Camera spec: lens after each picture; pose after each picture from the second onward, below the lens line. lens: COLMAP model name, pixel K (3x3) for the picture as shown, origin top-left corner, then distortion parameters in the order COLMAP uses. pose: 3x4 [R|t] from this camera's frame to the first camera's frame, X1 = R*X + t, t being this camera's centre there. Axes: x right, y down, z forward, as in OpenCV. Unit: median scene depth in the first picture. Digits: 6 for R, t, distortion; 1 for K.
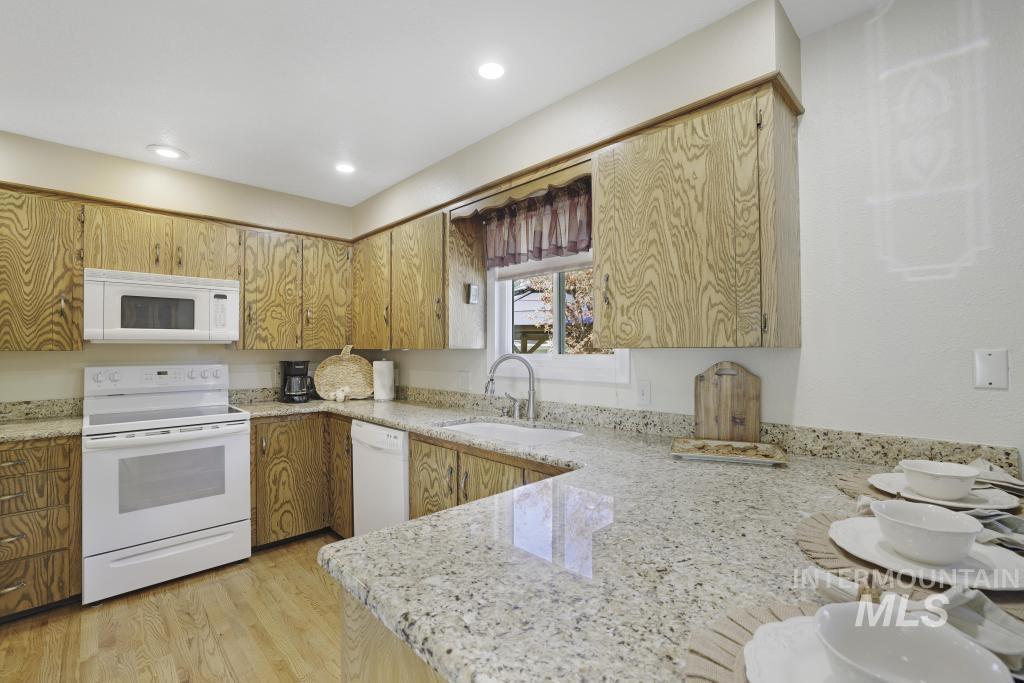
lens RADIAL K [[445.8, 0, 500.5], [0, 445.8, 342.0], [0, 0, 1]] dist [-0.033488, 0.013560]
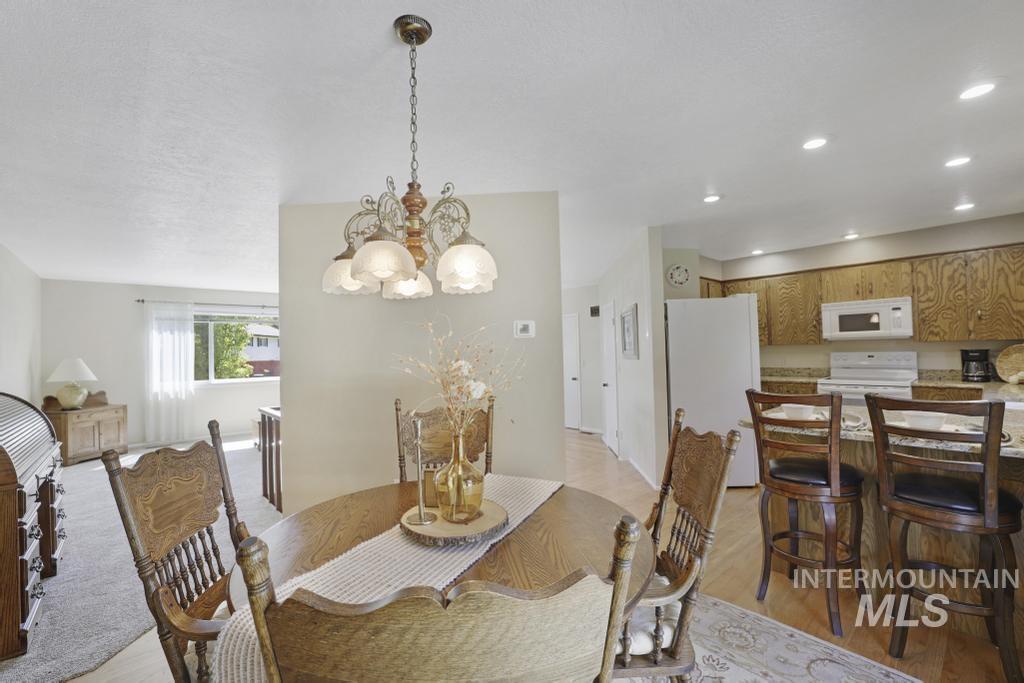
lens RADIAL K [[445.8, 0, 500.5], [0, 445.8, 342.0], [0, 0, 1]] dist [-0.033488, 0.013560]
pose [[-0.058774, -0.016104, -0.998141, 0.962384], [0.035552, 0.999202, -0.018214, -0.005074], [0.997638, -0.036556, -0.058154, -0.315901]]
